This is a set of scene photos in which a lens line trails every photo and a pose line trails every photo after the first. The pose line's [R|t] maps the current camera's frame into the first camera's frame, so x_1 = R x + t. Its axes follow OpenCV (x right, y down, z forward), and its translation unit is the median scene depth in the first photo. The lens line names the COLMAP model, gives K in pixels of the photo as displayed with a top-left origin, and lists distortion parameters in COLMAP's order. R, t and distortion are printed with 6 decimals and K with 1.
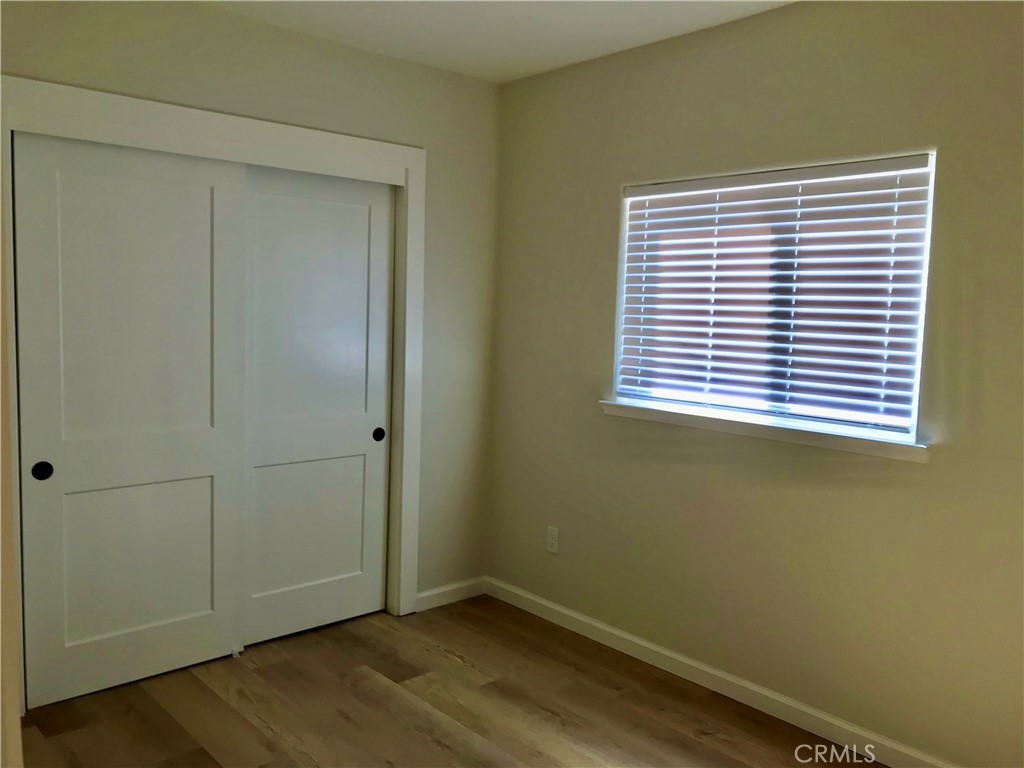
lens RADIAL K [[829.6, 0, 512.2], [0, 829.6, 386.8], [0, 0, 1]] dist [0.014309, -0.006045]
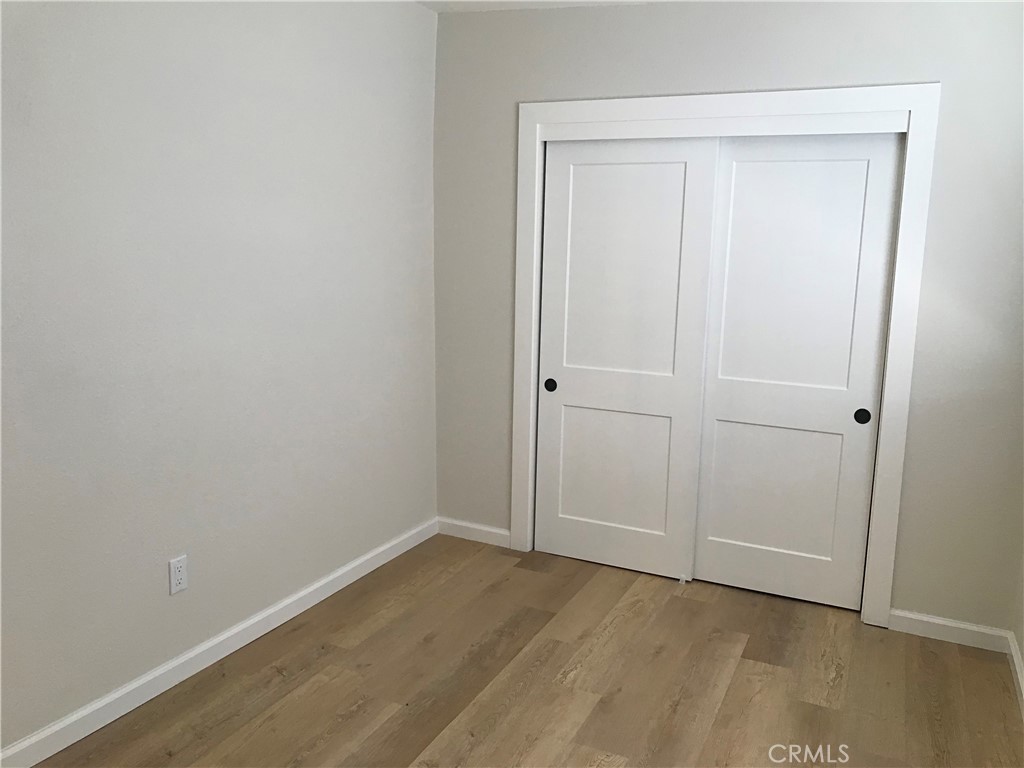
lens RADIAL K [[829.6, 0, 513.5], [0, 829.6, 384.1], [0, 0, 1]] dist [0.014309, -0.006045]
pose [[0.394910, 0.130487, -0.909406, 0.595977], [-0.113878, 0.989181, 0.092483, -0.020015], [0.911635, 0.067039, 0.405498, 0.337420]]
